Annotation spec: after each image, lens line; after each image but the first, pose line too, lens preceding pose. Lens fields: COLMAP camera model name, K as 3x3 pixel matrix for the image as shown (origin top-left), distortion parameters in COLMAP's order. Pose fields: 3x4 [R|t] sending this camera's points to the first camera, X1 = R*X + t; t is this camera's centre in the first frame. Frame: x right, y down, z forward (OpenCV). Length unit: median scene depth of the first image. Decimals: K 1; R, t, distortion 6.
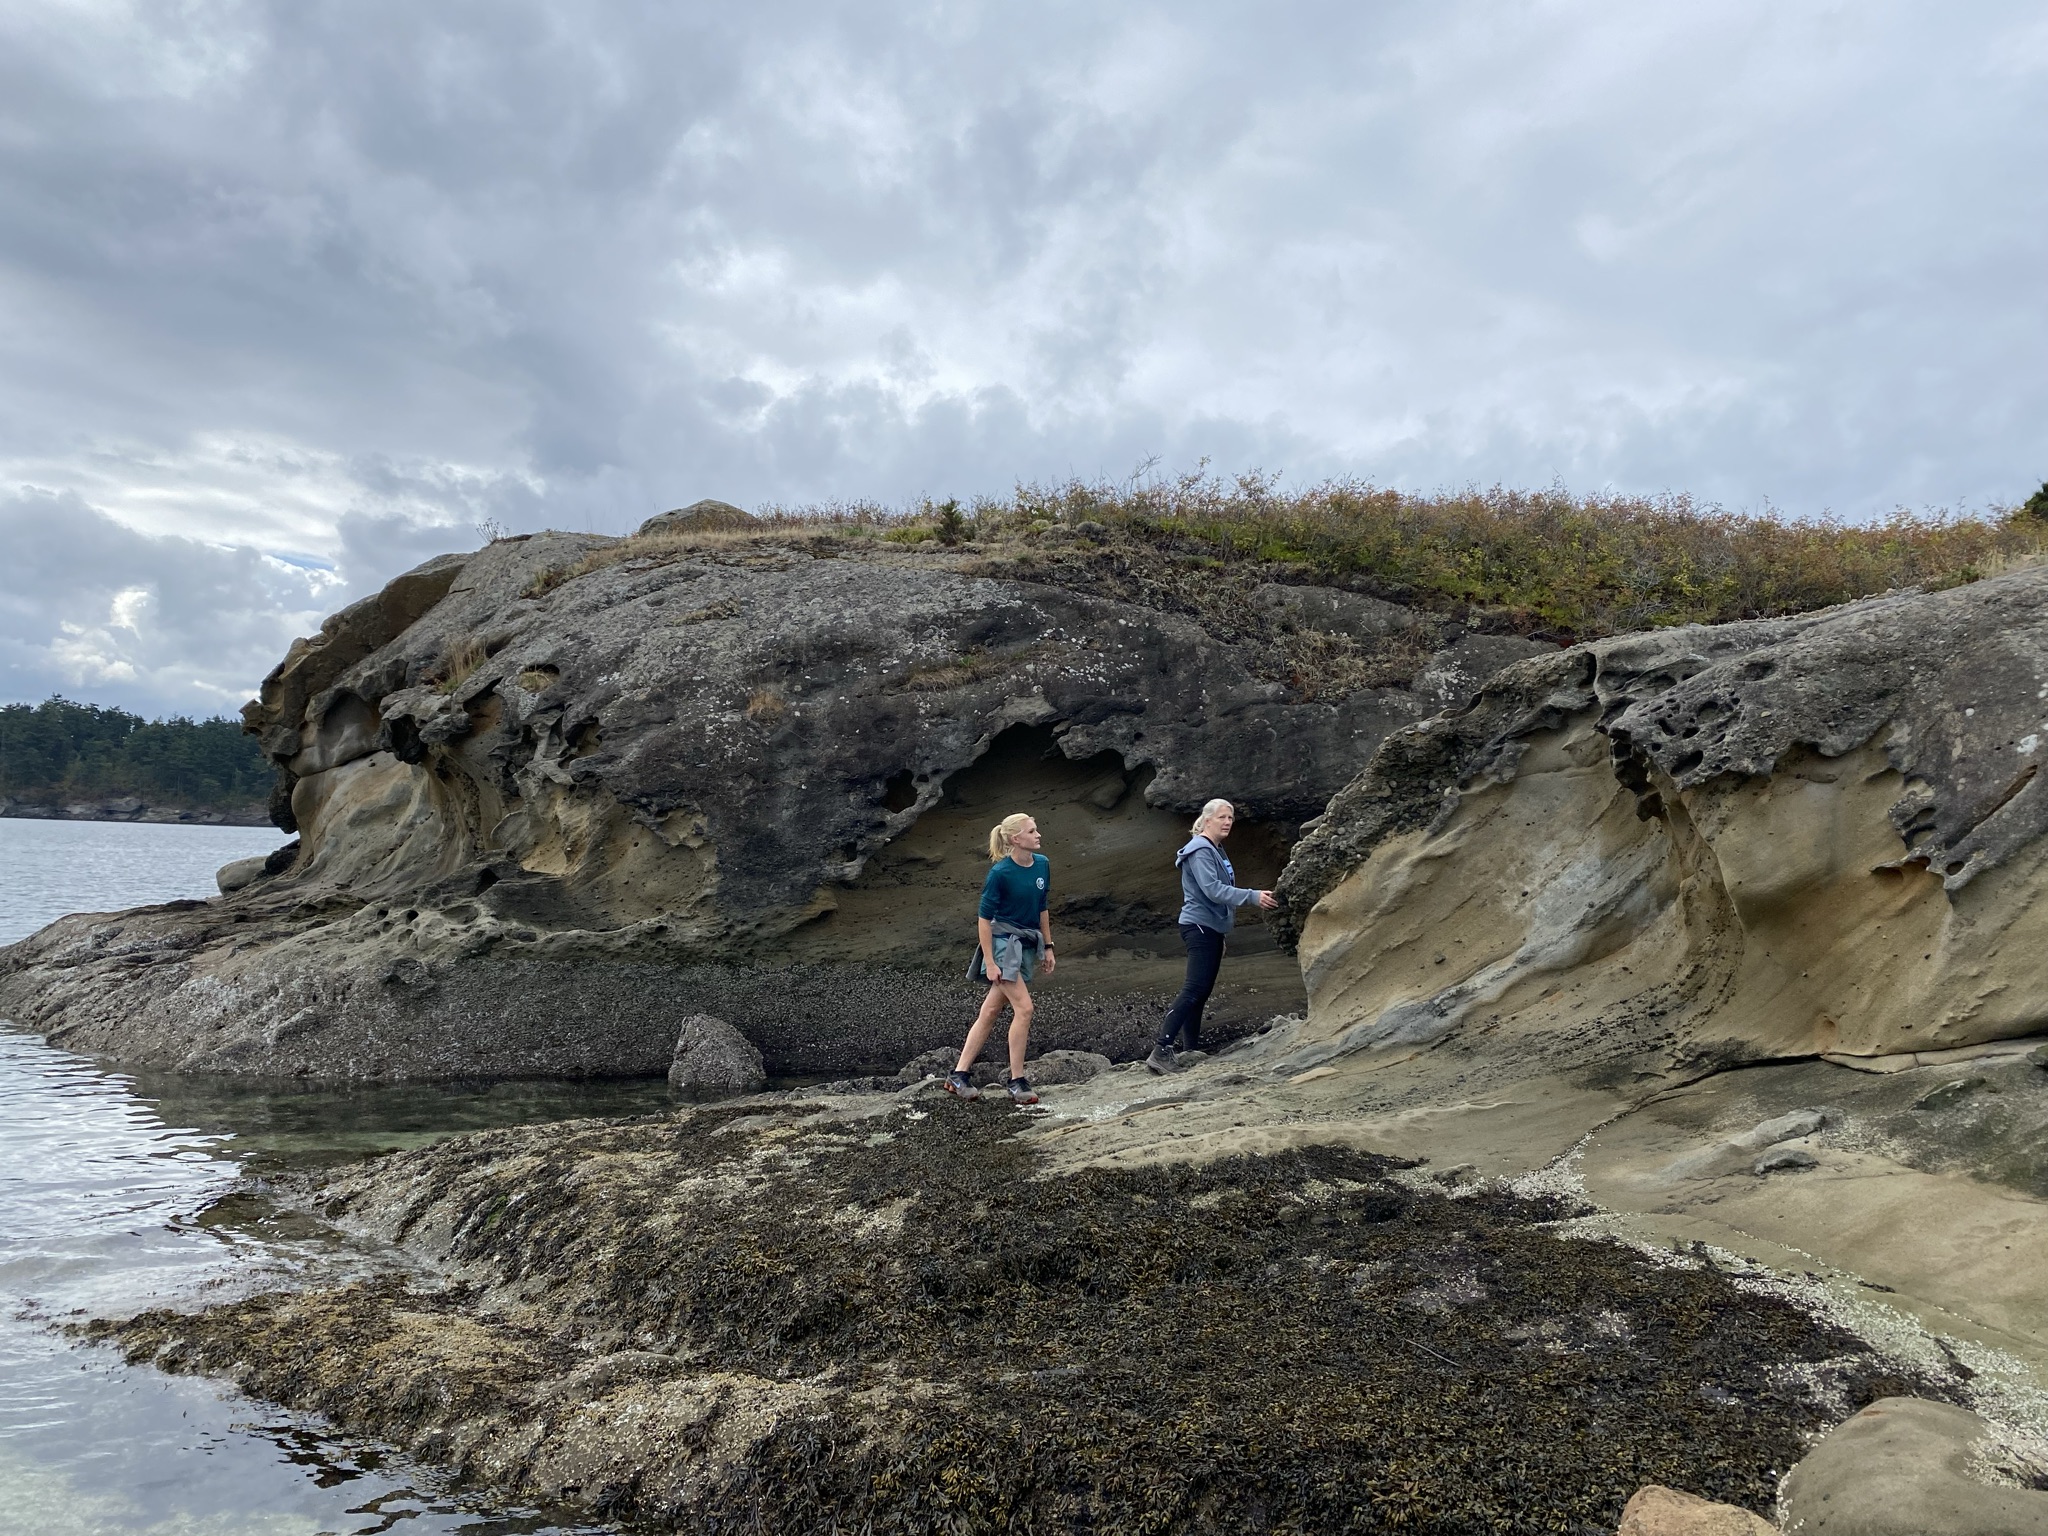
lens RADIAL K [[1619.2, 0, 1024.0], [0, 1619.2, 768.0], [0, 0, 1]] dist [0.199308, -0.610428]
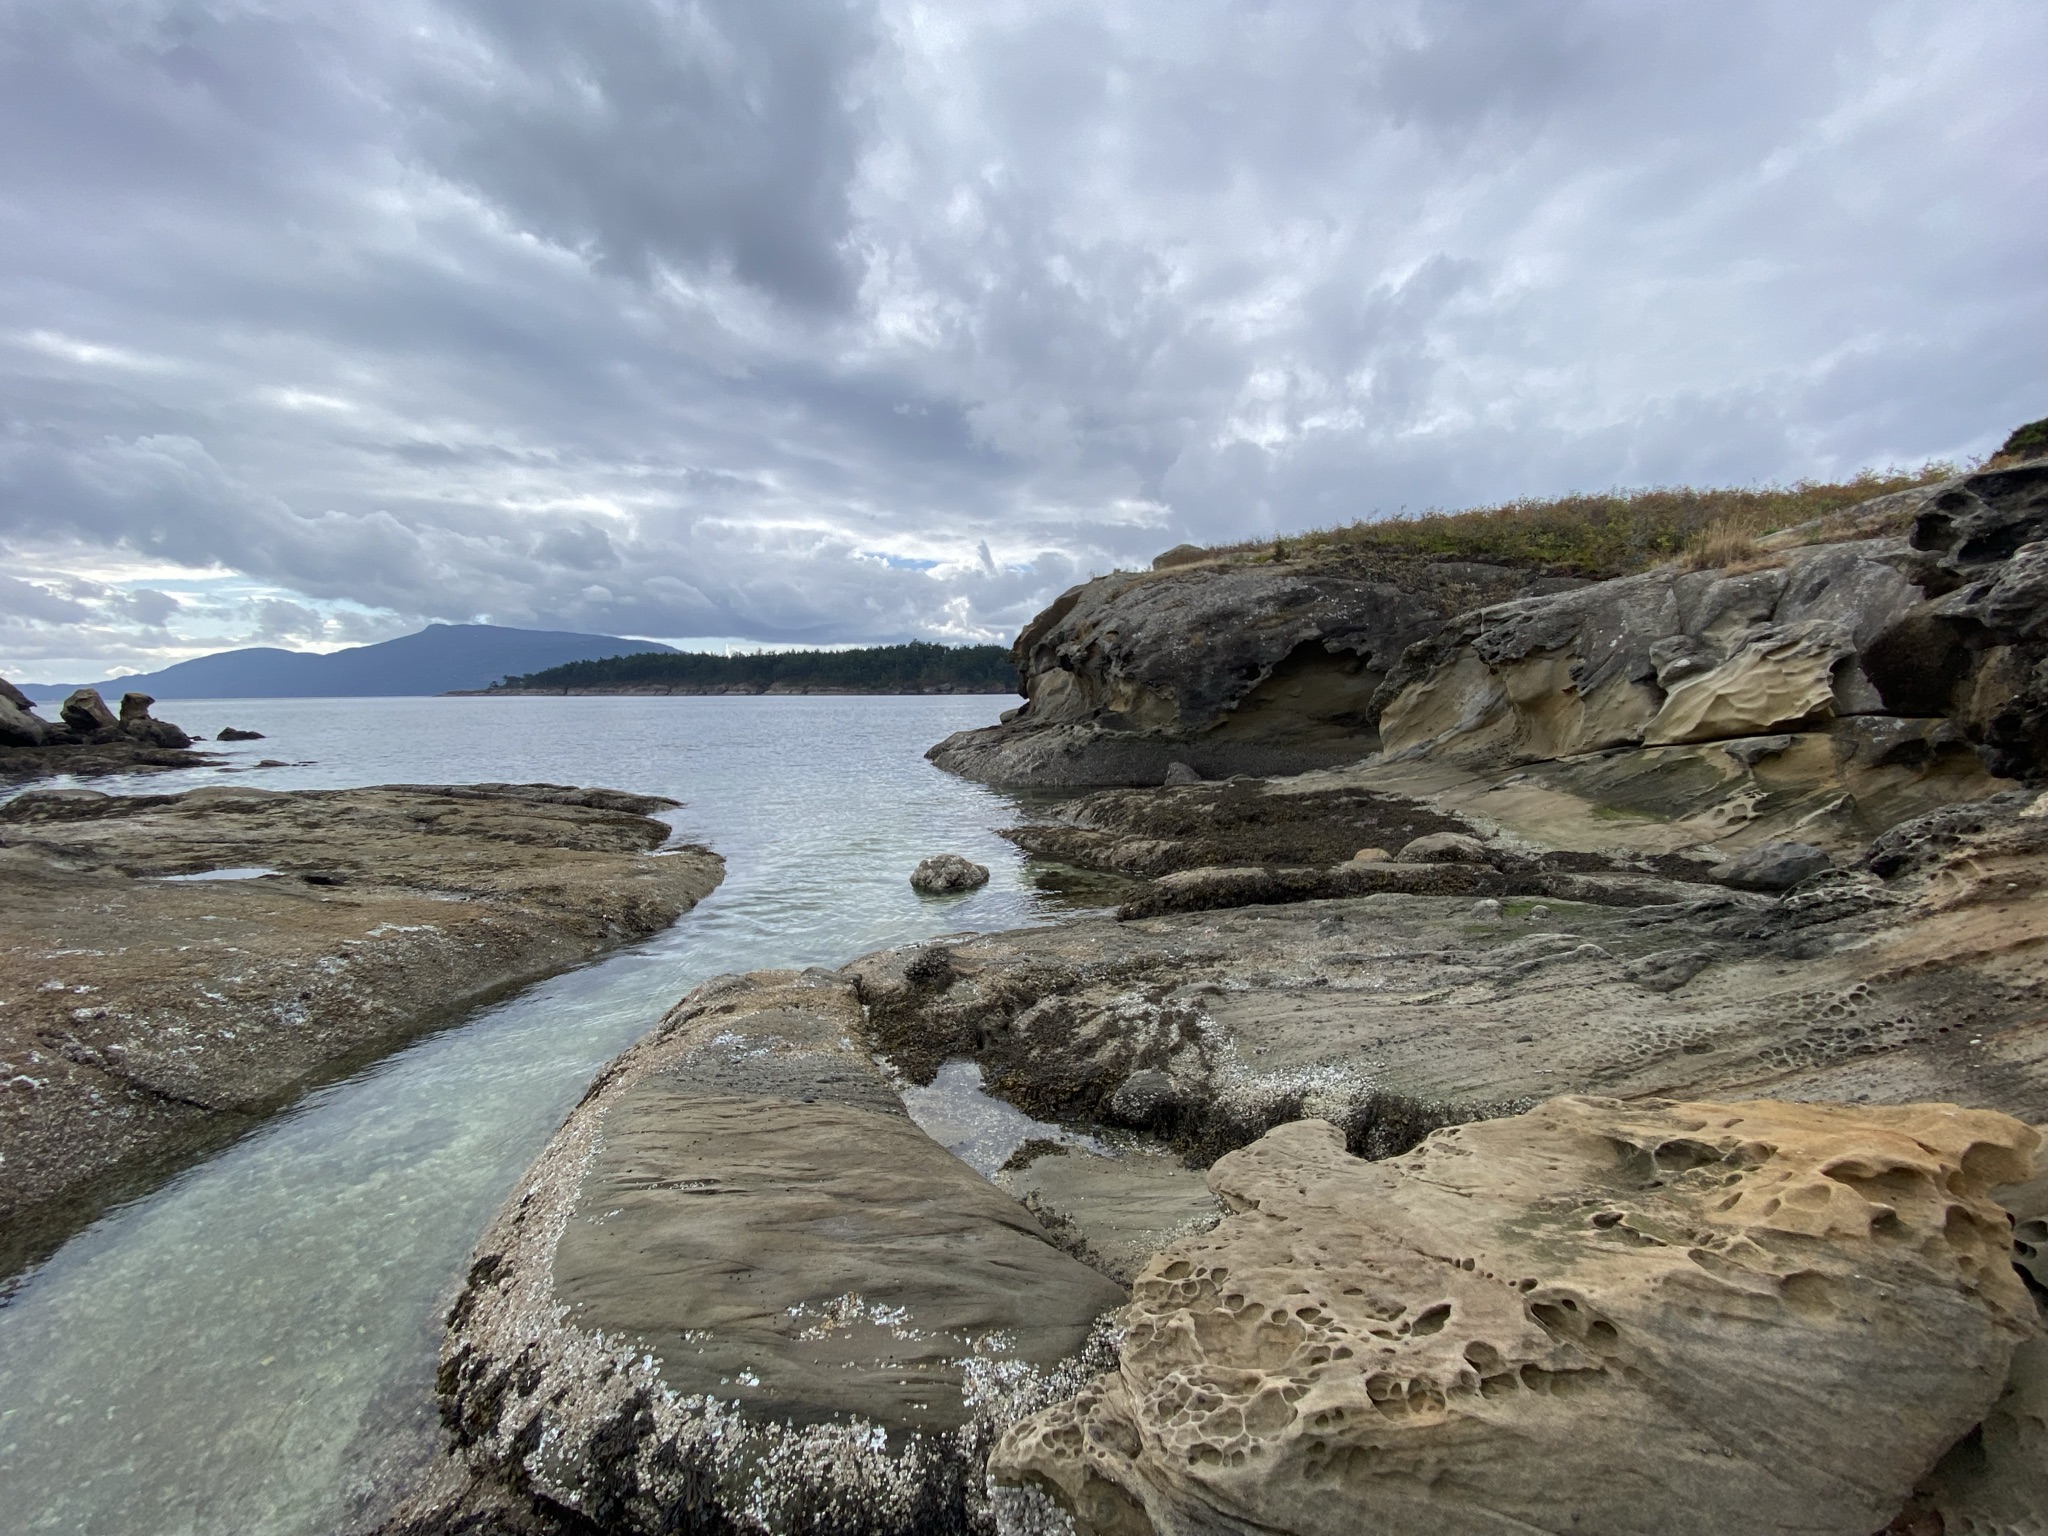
lens RADIAL K [[1143.6, 0, 1024.0], [0, 1143.6, 768.0], [0, 0, 1]] dist [0.000000, -0.000072]
pose [[0.923573, -0.021305, -0.382829, 0.288179], [0.066001, 0.992385, 0.103999, -0.048853], [0.377698, -0.121318, 0.917947, -0.805154]]
